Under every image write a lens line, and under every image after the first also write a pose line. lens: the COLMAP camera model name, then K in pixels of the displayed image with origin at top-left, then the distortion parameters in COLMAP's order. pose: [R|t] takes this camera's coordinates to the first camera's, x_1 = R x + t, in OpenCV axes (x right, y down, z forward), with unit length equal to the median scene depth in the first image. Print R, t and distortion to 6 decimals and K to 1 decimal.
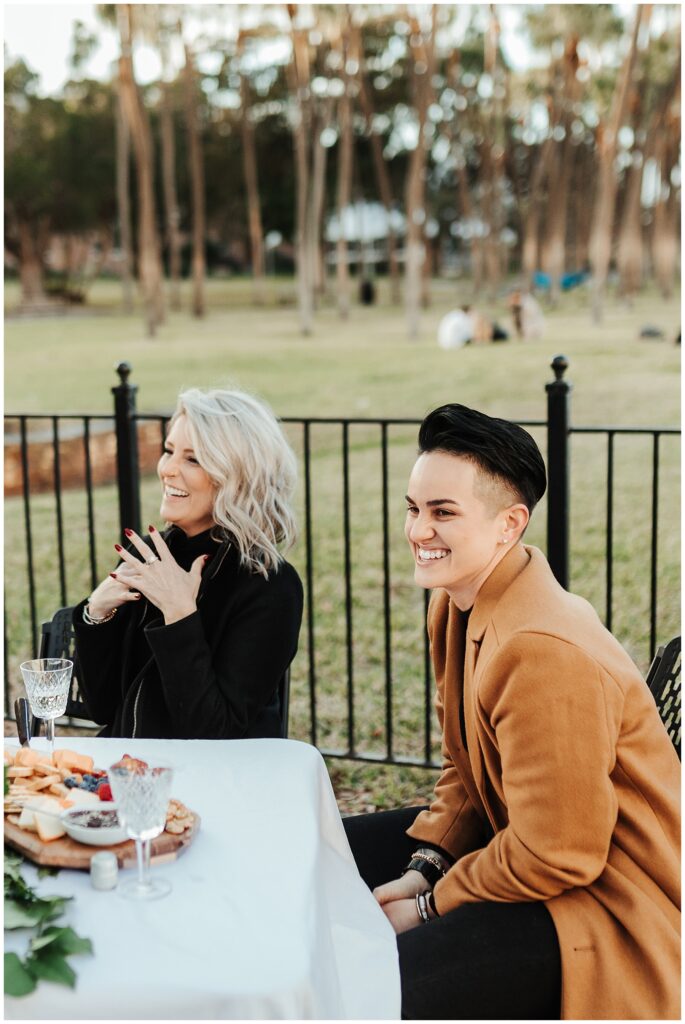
lens RADIAL K [[1043.1, 0, 342.5], [0, 1043.1, 512.0], [0, 0, 1]] dist [-0.001909, -0.000840]
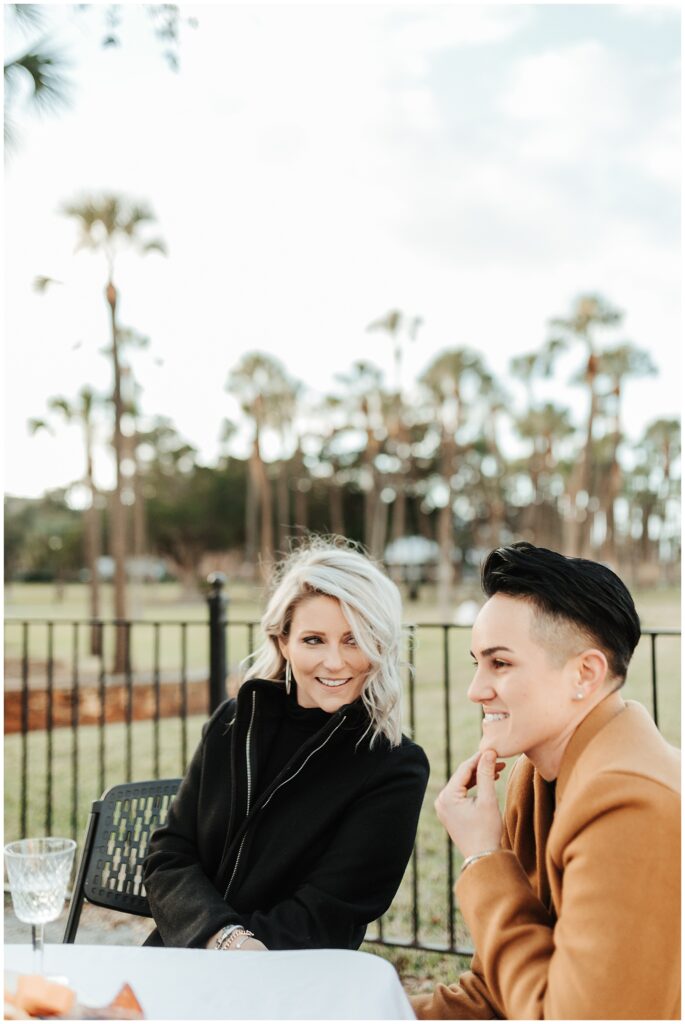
lens RADIAL K [[1043.1, 0, 342.5], [0, 1043.1, 512.0], [0, 0, 1]] dist [-0.001909, -0.000840]
pose [[0.997574, 0.005491, -0.069397, 0.026173], [-0.017163, 0.985512, -0.168735, -0.075478], [0.067465, 0.169517, 0.983215, -0.496642]]
